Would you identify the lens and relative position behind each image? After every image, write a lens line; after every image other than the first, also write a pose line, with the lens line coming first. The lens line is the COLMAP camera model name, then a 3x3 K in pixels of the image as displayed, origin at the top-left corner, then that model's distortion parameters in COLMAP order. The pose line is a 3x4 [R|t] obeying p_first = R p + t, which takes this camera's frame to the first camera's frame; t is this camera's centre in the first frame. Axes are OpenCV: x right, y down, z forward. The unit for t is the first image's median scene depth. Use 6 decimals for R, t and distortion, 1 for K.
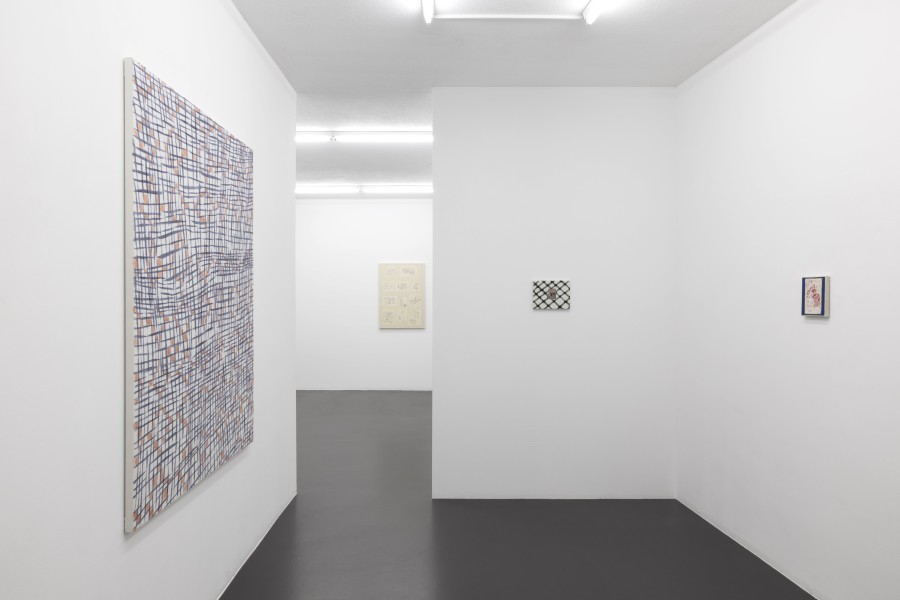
lens RADIAL K [[566.1, 0, 449.2], [0, 566.1, 300.3], [0, 0, 1]] dist [0.001823, 0.000339]
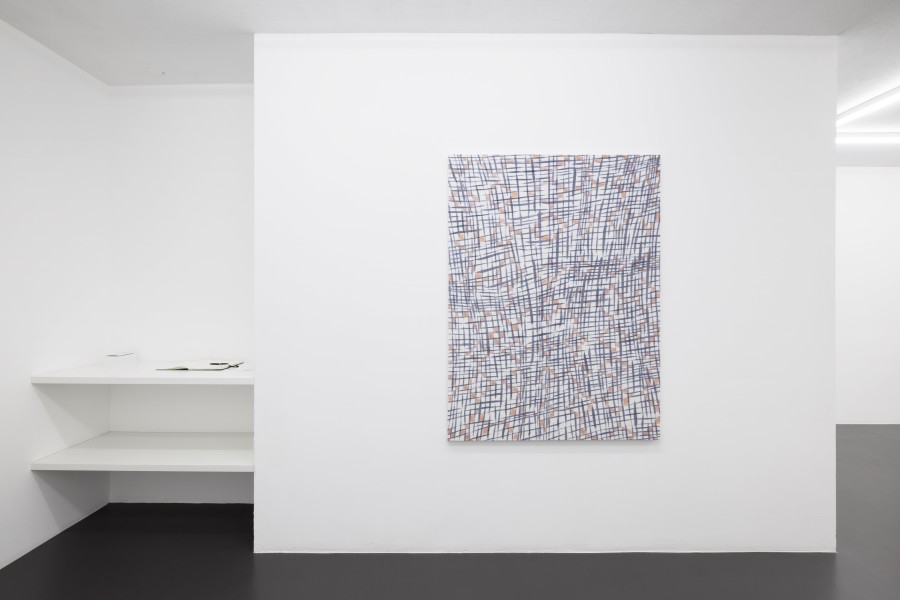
lens RADIAL K [[440.0, 0, 449.1], [0, 440.0, 298.6], [0, 0, 1]] dist [-0.001350, -0.000131]
pose [[-0.012960, -0.005224, -0.999902, 0.696274], [-0.004221, 0.999978, -0.005169, 0.000644], [0.999907, 0.004153, -0.012982, 0.979450]]
